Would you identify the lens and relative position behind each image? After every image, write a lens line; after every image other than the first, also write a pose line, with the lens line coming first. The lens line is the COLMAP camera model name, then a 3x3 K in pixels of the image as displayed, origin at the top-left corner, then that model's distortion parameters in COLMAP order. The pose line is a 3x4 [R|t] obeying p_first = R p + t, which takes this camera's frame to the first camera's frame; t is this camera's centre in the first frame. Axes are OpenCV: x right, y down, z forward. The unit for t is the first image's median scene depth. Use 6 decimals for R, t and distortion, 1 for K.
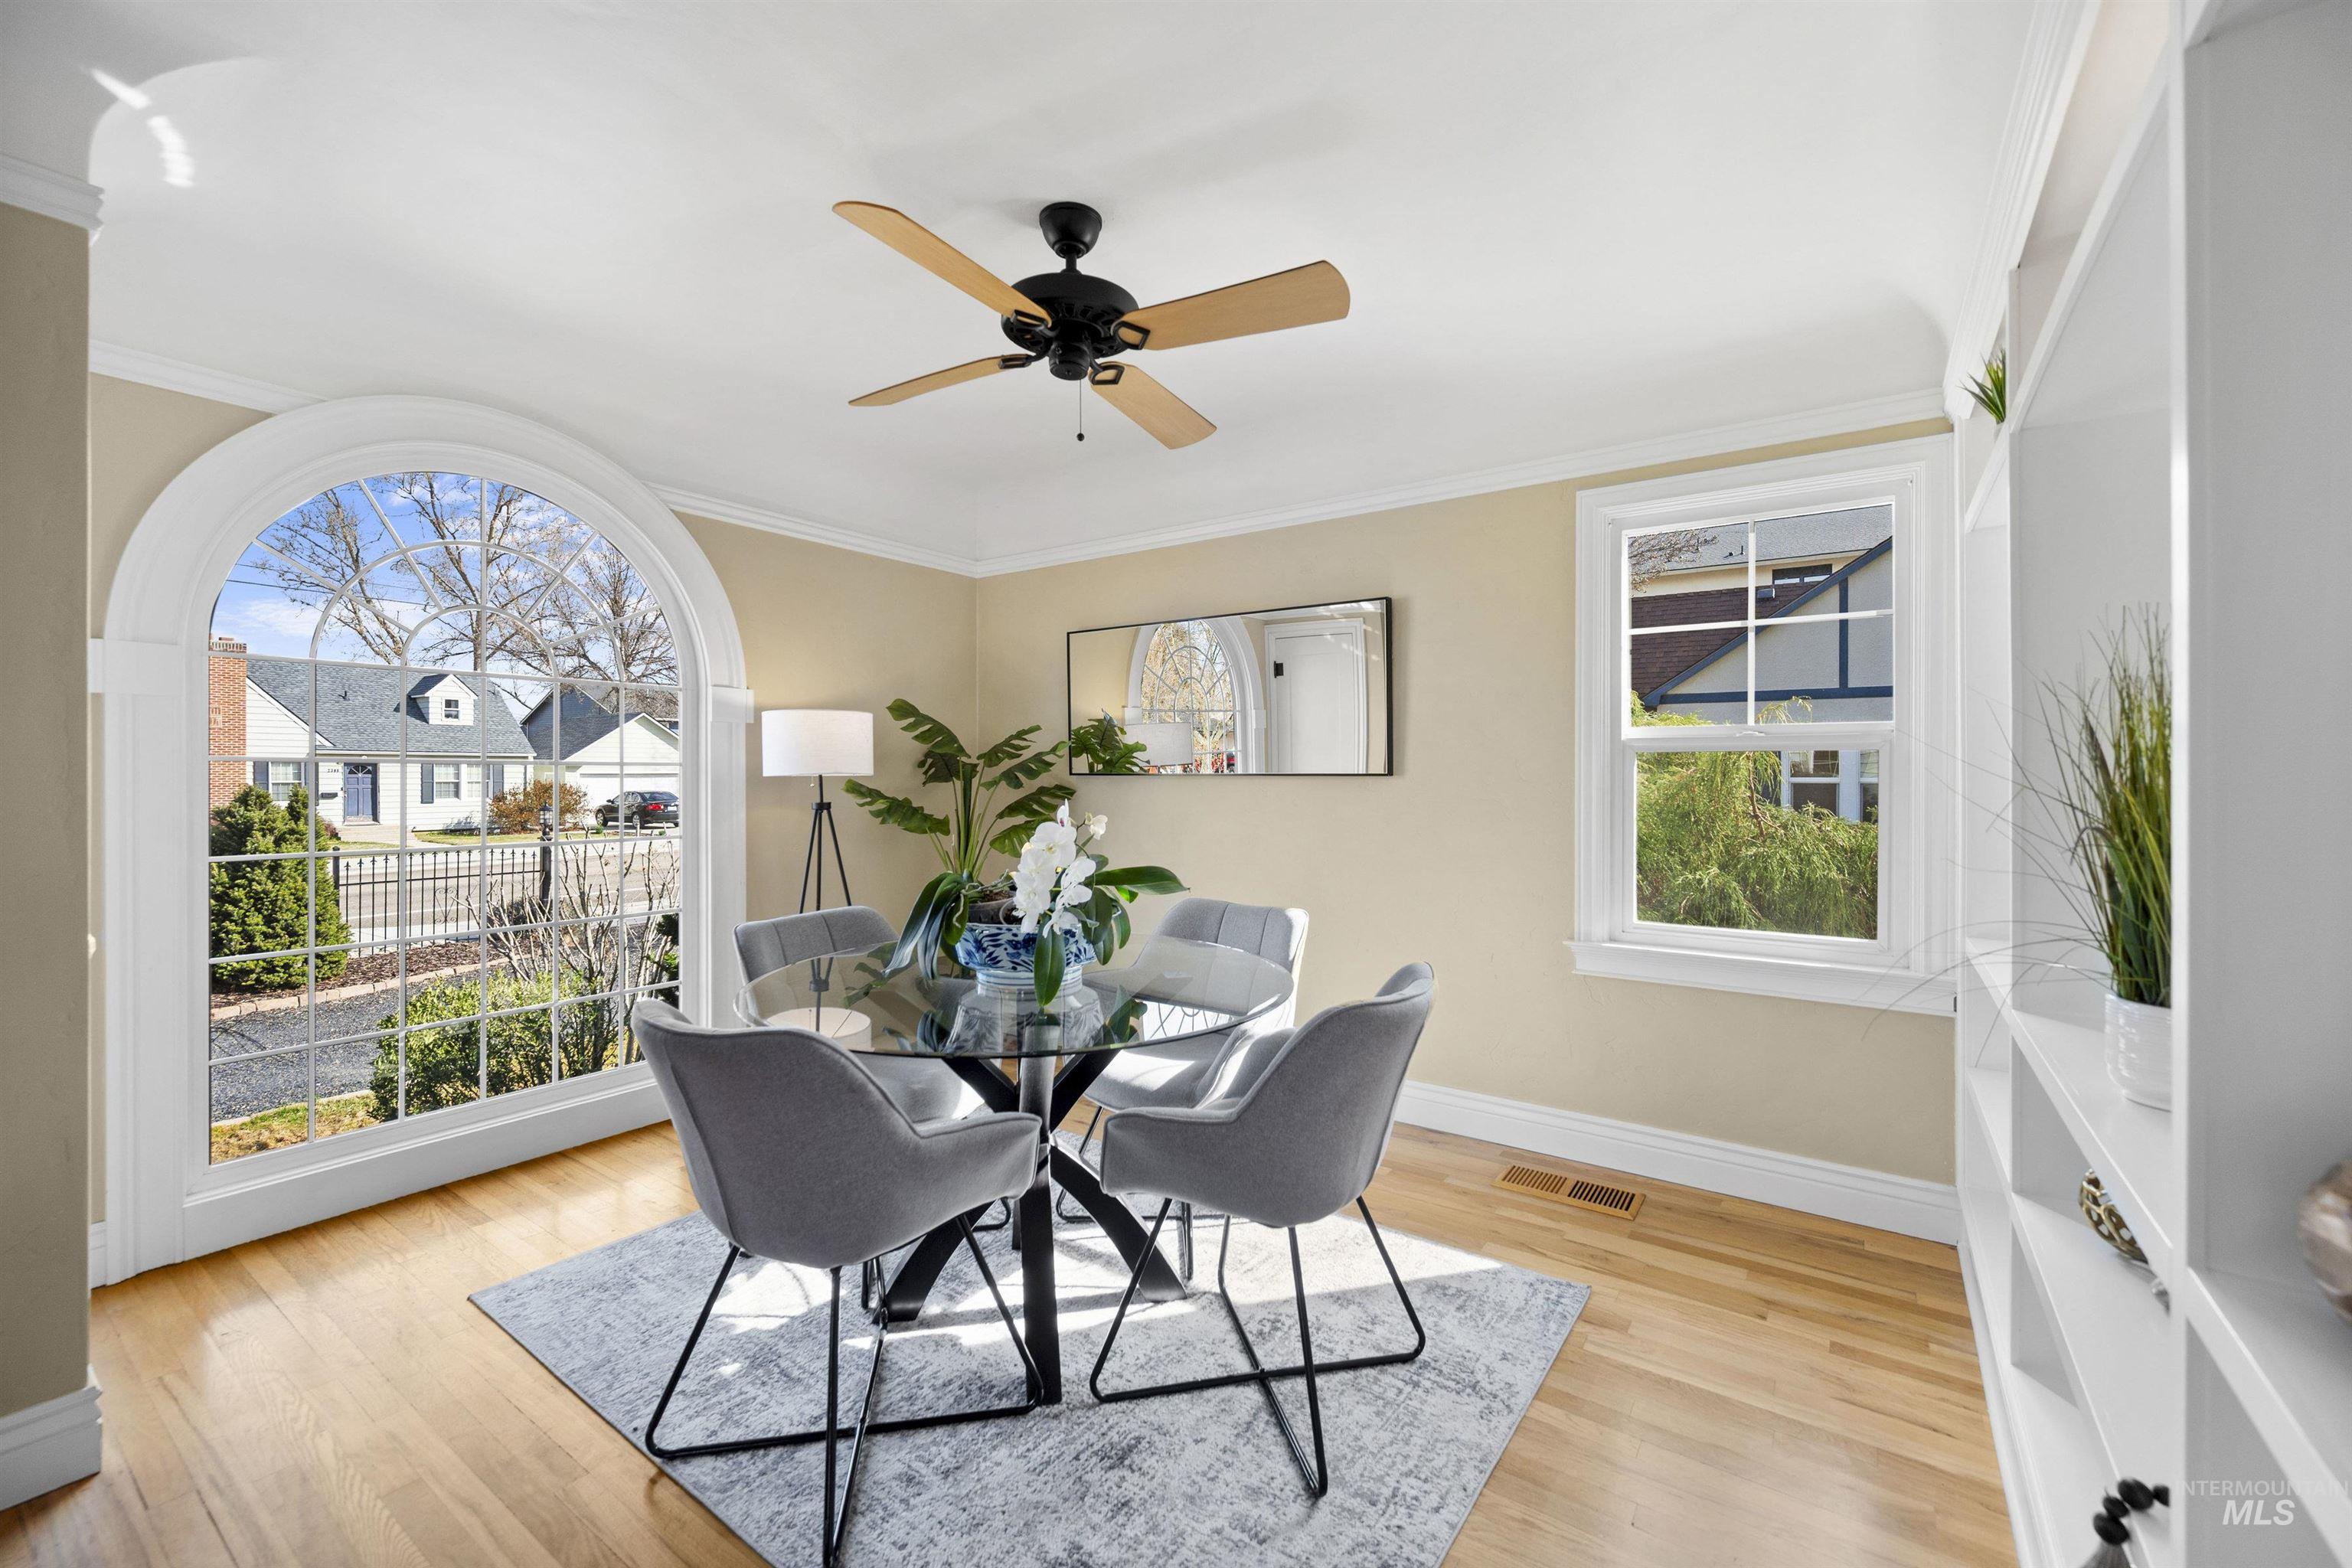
lens RADIAL K [[975.9, 0, 1197.2], [0, 975.9, 746.6], [0, 0, 1]] dist [0.003875, 0.000307]
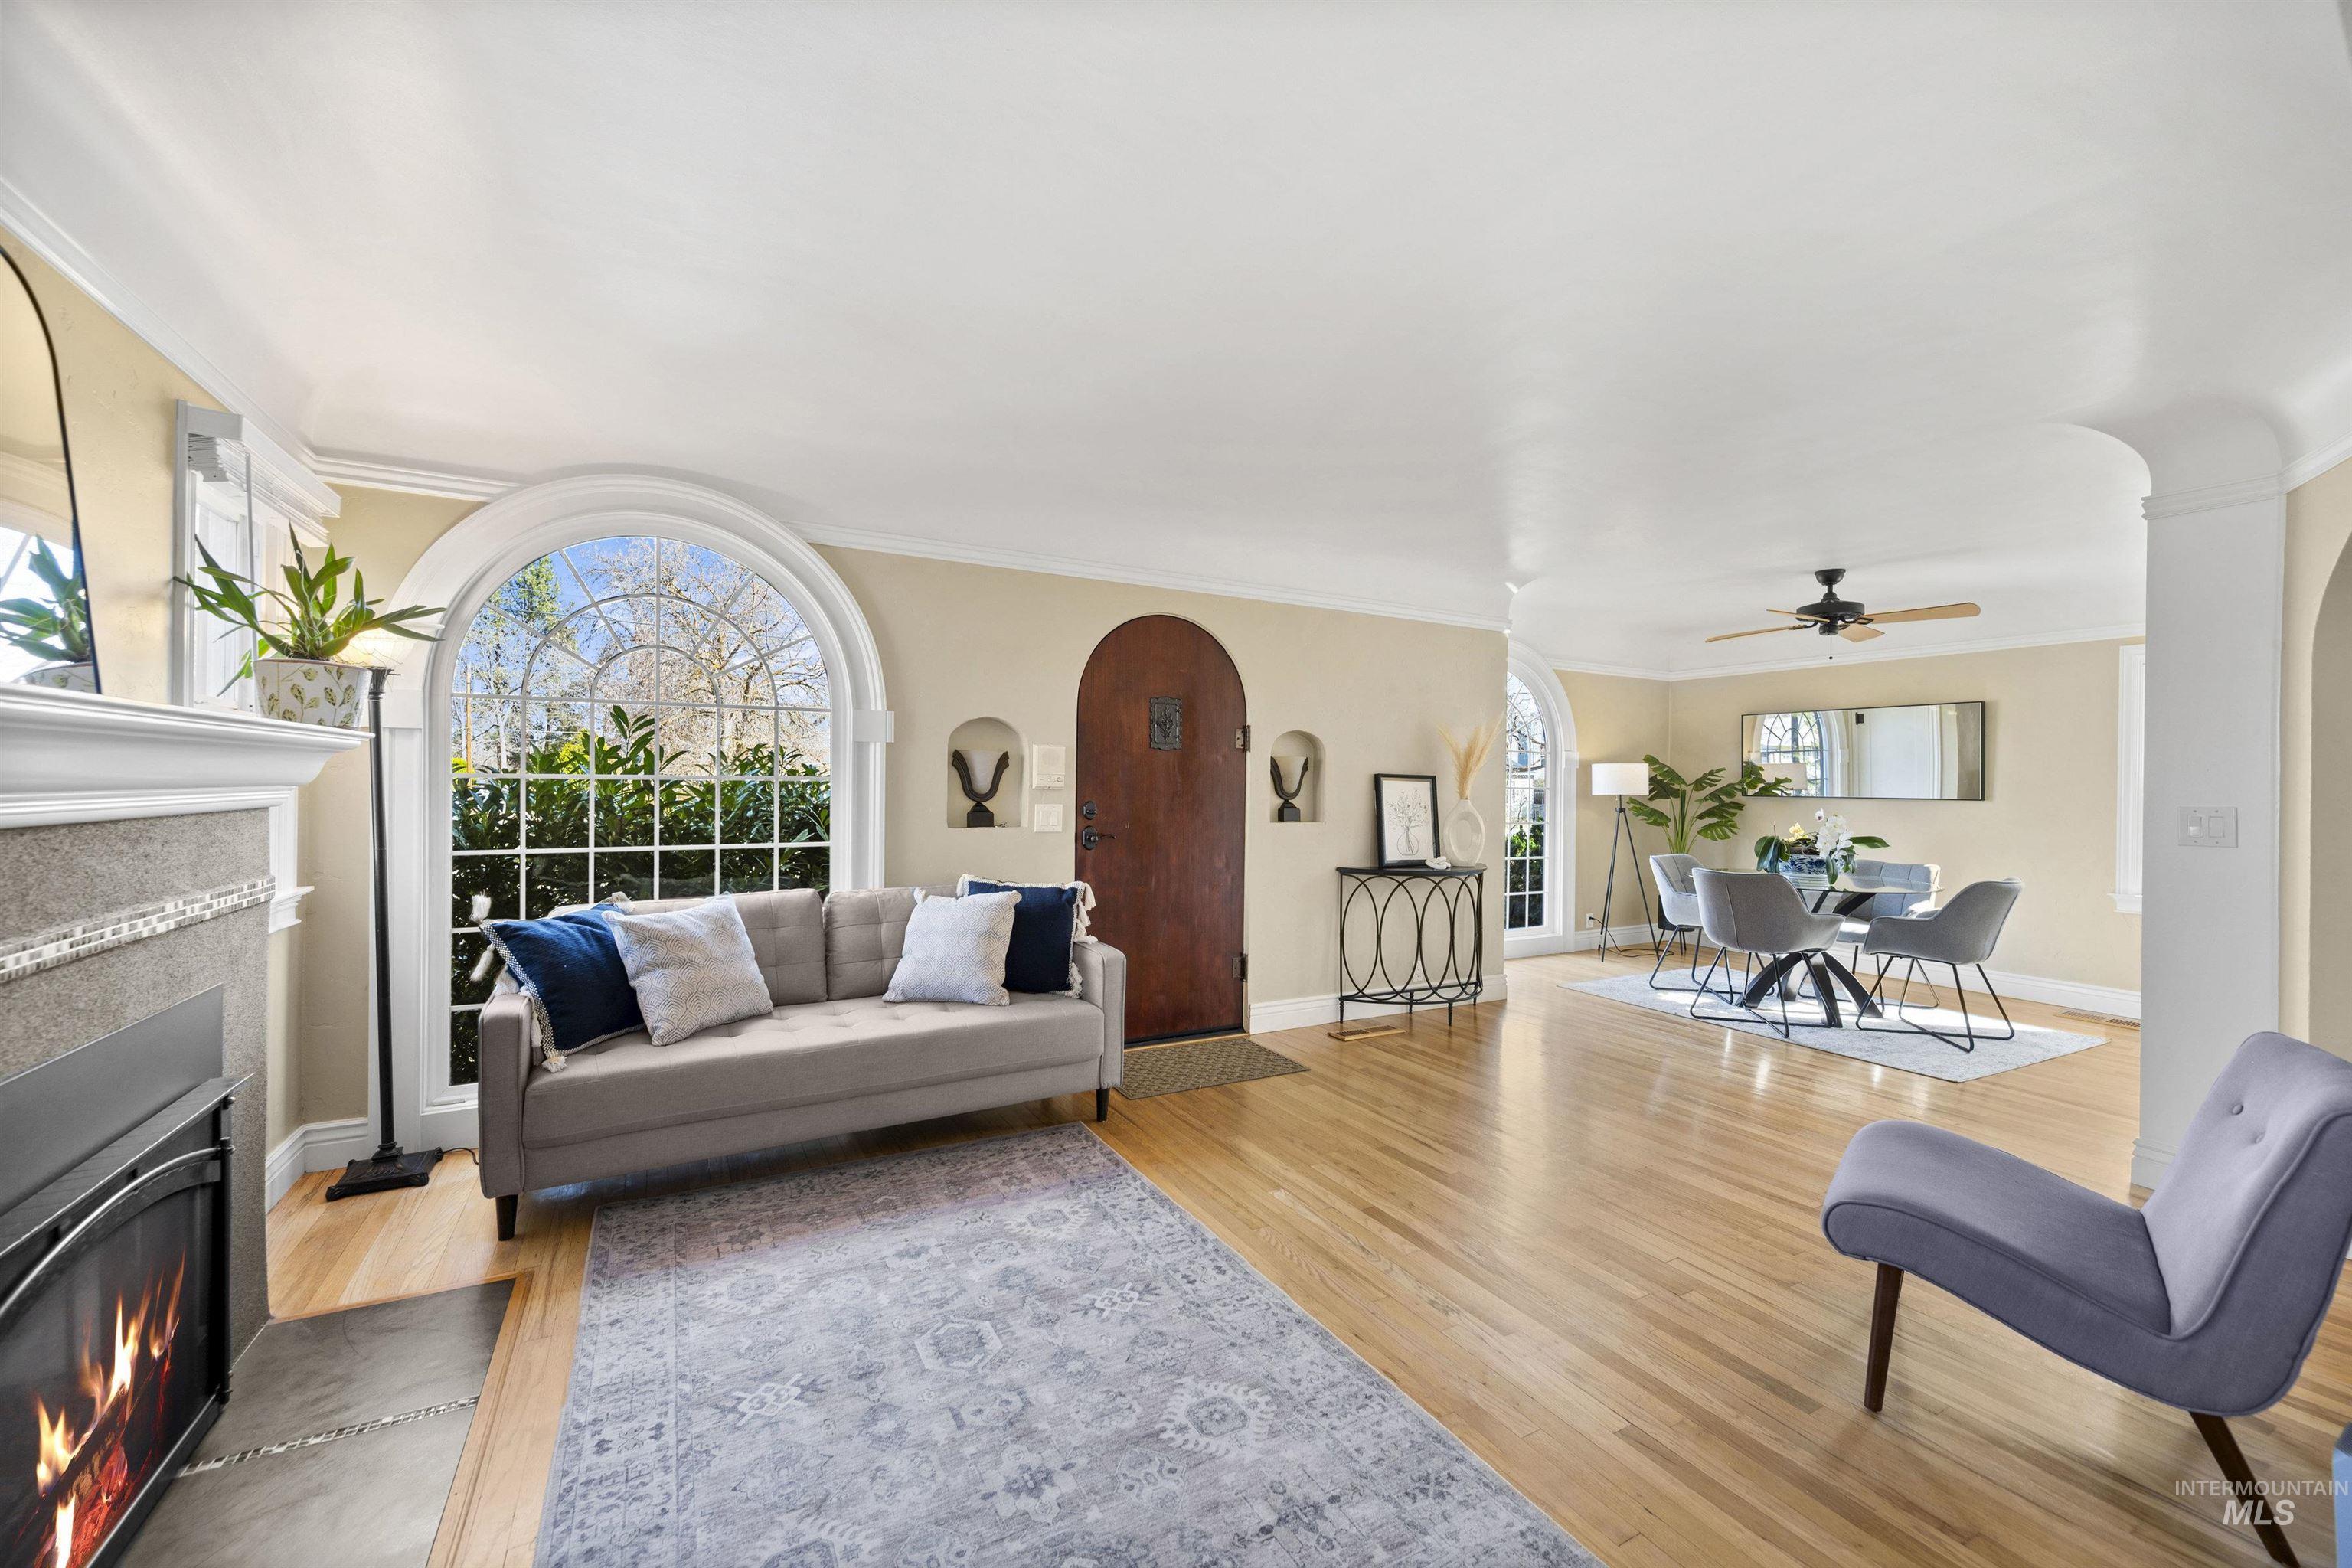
lens RADIAL K [[935.0, 0, 1164.6], [0, 935.0, 773.9], [0, 0, 1]] dist [-0.000369, -0.000205]
pose [[0.884346, 0.007090, -0.466778, -0.320809], [-0.000437, 0.999897, 0.014359, -0.041697], [0.466831, -0.012494, 0.884258, -1.178139]]
